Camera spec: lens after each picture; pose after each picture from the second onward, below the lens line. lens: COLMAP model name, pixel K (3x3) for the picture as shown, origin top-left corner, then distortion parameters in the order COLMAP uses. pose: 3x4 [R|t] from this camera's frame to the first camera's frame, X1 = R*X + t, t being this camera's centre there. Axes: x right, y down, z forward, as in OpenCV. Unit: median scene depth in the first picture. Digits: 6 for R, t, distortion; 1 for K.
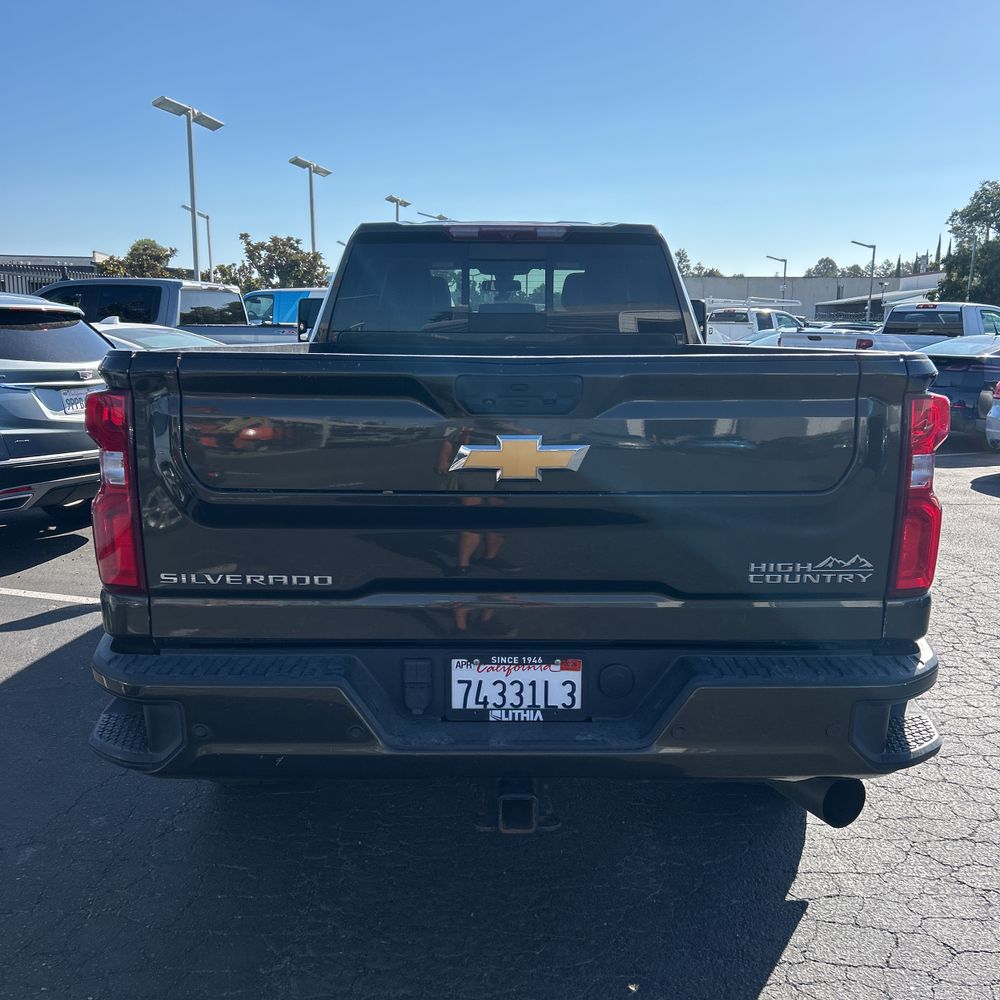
lens RADIAL K [[1013.8, 0, 504.6], [0, 1013.8, 508.3], [0, 0, 1]] dist [0.022618, 0.000000]
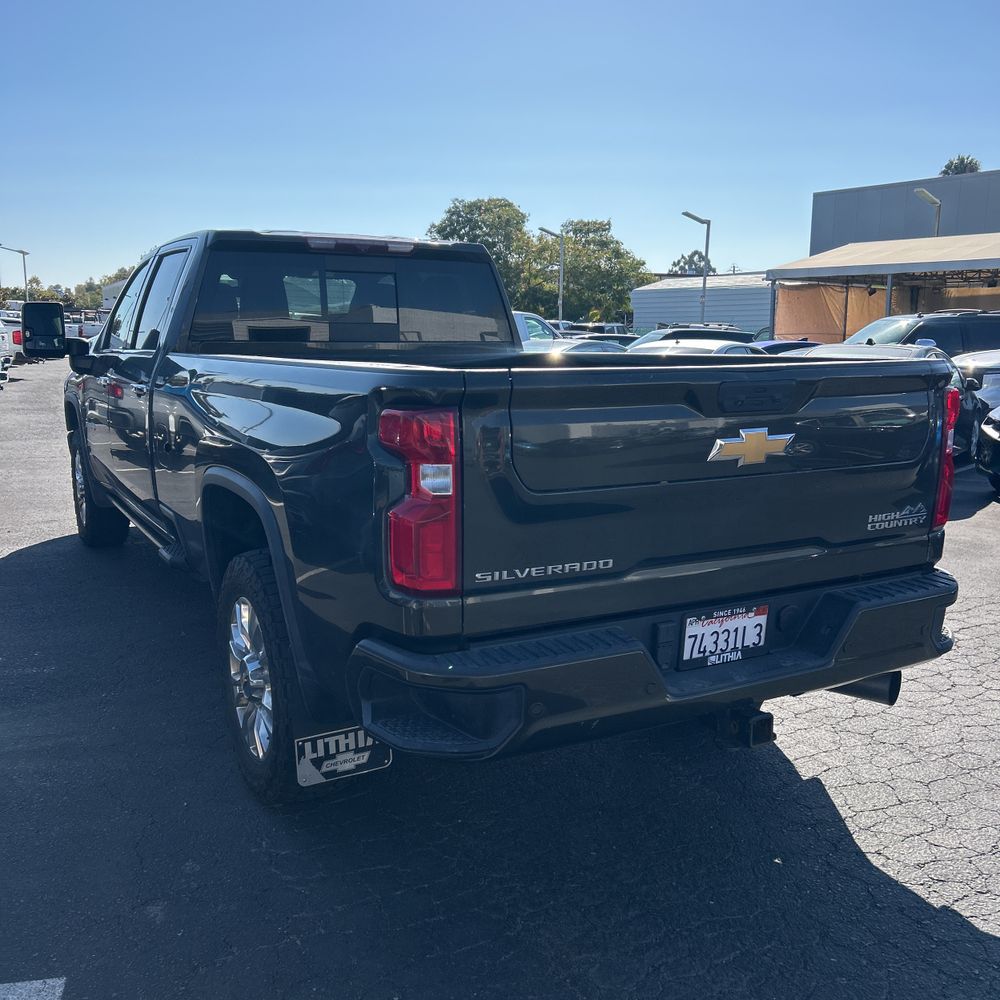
lens RADIAL K [[1013.8, 0, 491.8], [0, 1013.8, 509.8], [0, 0, 1]] dist [0.022618, 0.000000]
pose [[0.875261, -0.082190, 0.476616, -0.626058], [0.082625, 0.996378, 0.020088, -0.017505], [-0.476541, 0.021798, 0.878882, 0.037810]]
